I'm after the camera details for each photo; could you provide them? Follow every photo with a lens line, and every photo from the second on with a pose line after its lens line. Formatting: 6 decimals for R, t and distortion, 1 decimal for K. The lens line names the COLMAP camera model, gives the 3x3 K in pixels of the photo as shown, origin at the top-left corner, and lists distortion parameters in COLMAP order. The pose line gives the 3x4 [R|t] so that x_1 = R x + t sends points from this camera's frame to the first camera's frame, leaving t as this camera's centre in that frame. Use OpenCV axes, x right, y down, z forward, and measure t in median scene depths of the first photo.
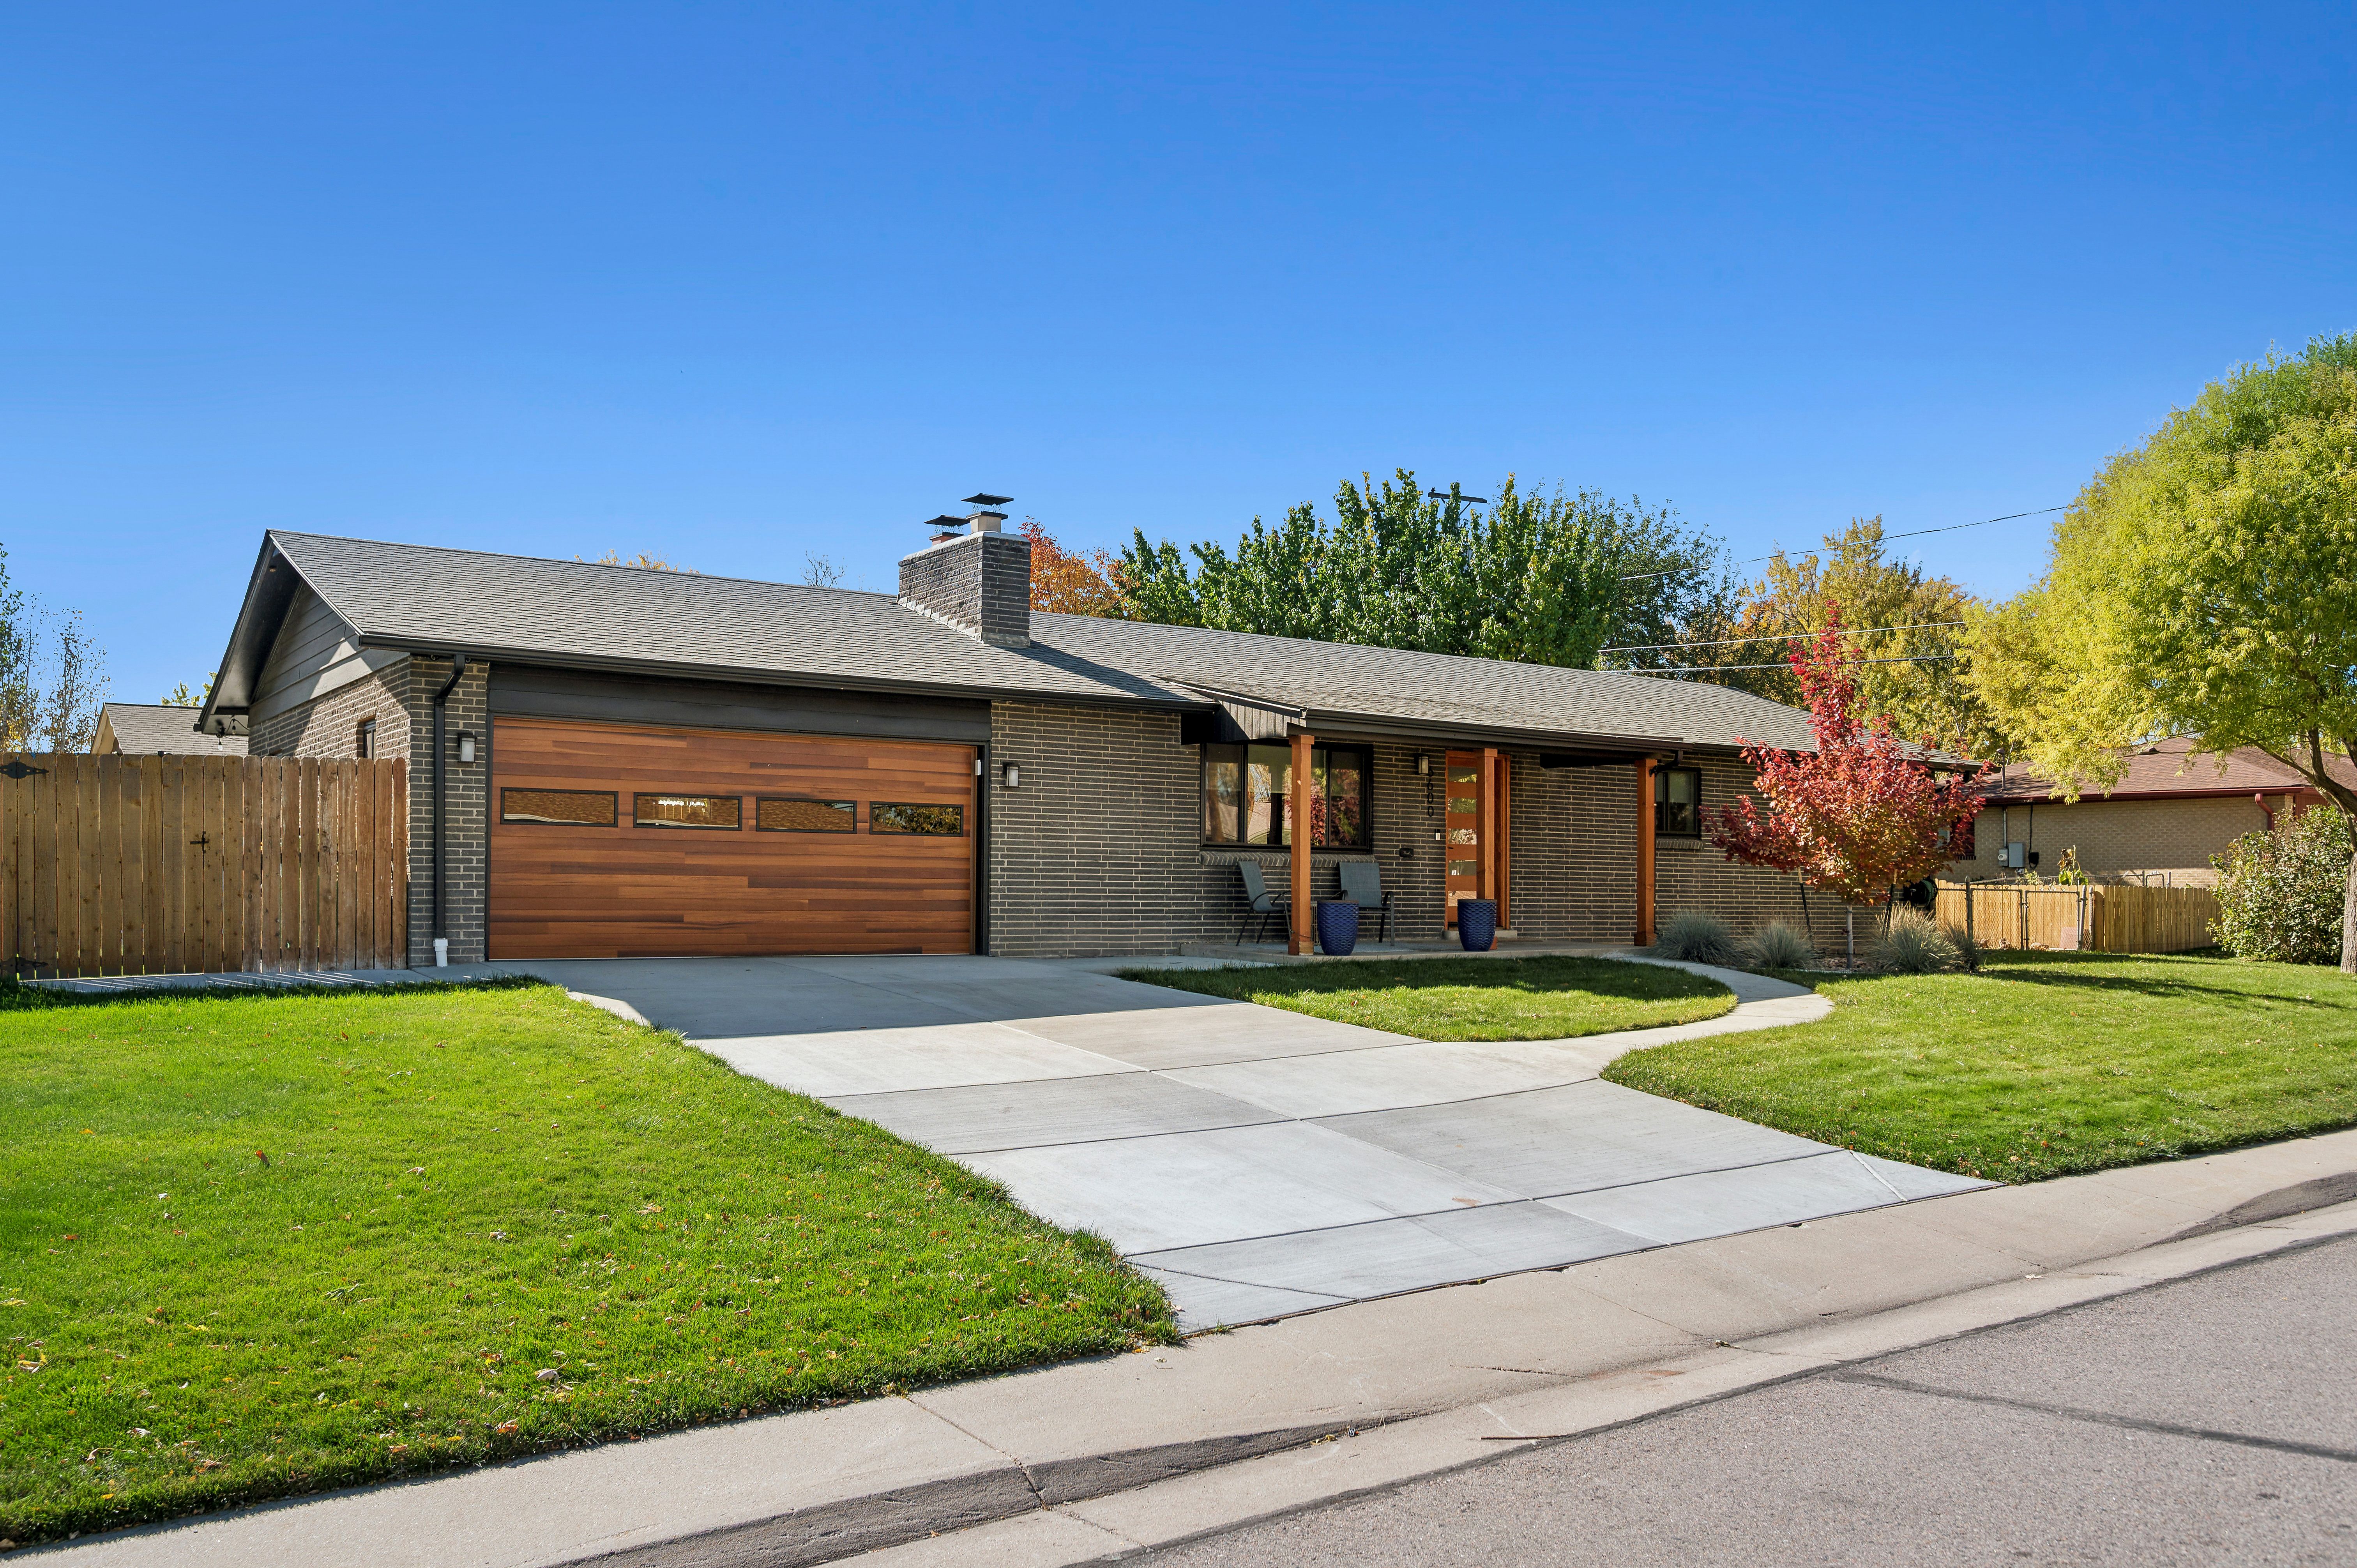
lens RADIAL K [[1731.0, 0, 1178.6], [0, 1731.0, 793.9], [0, 0, 1]] dist [0.002294, -0.000460]
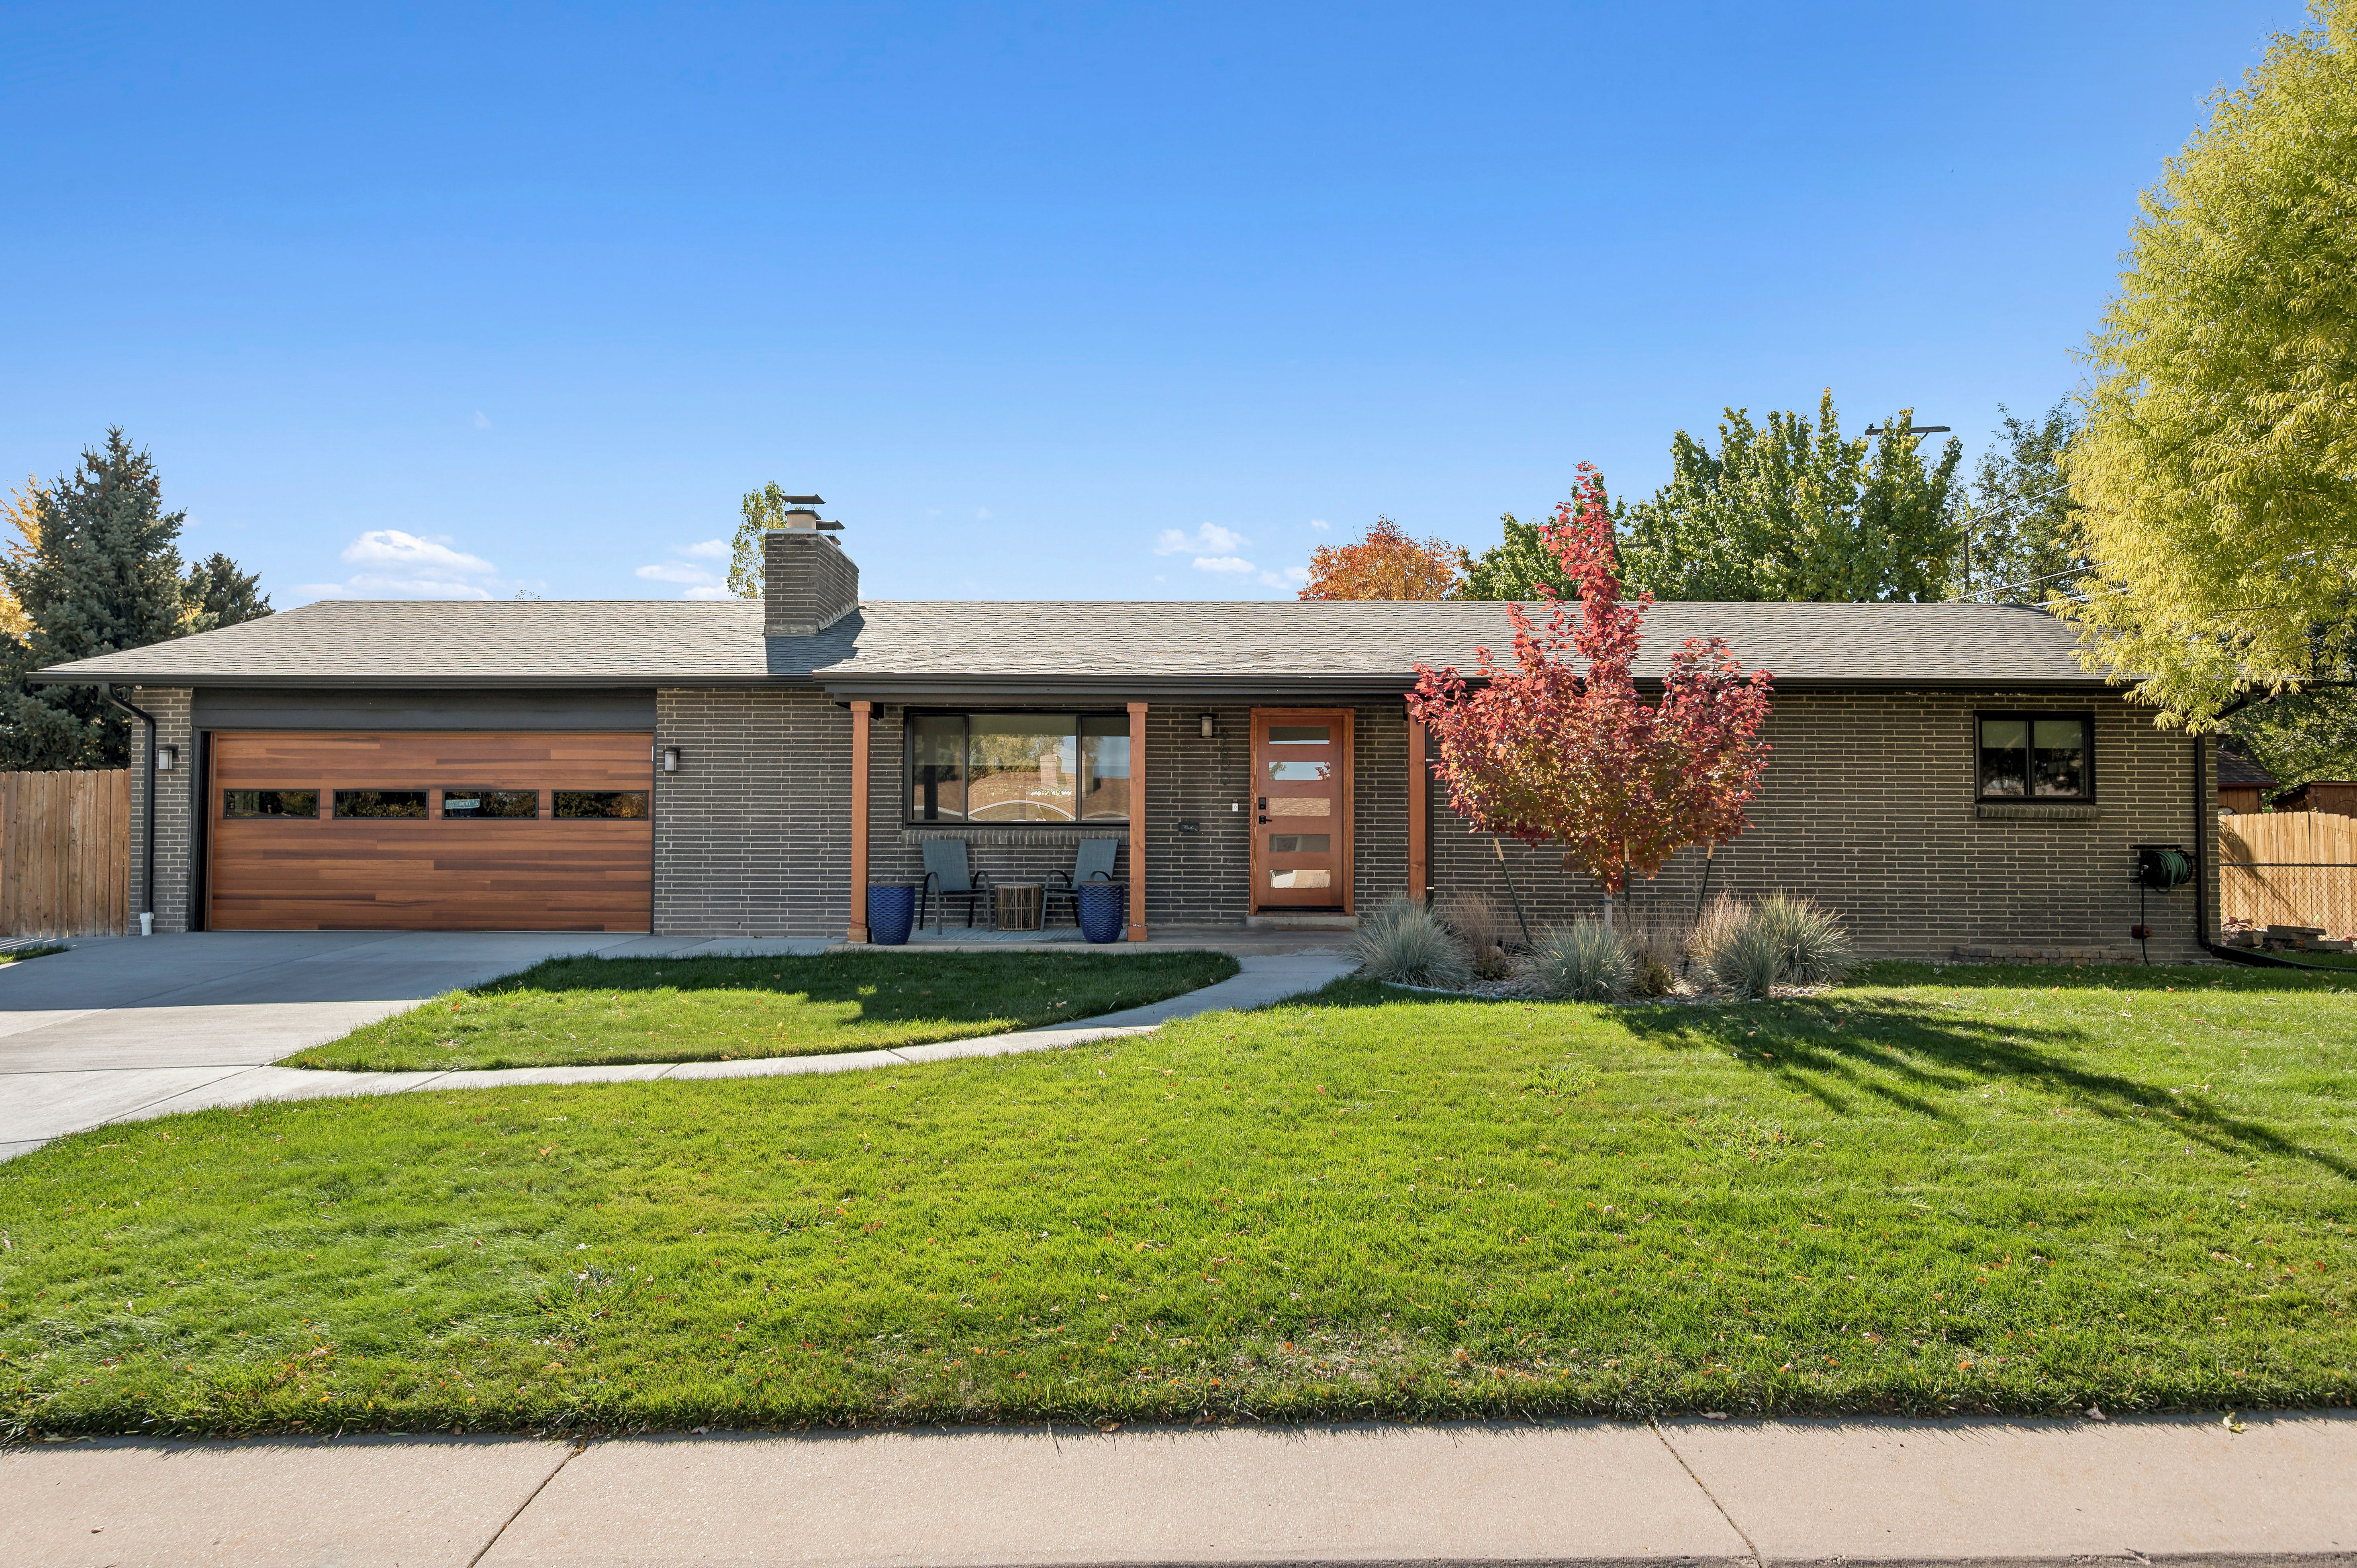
lens RADIAL K [[1356.2, 0, 1178.7], [0, 1356.2, 784.7], [0, 0, 1]] dist [-0.003825, -0.000048]
pose [[0.833678, -0.033669, -0.551224, 0.635556], [0.035024, 0.999354, -0.008071, 0.022329], [0.551139, -0.012578, 0.834318, 0.523335]]
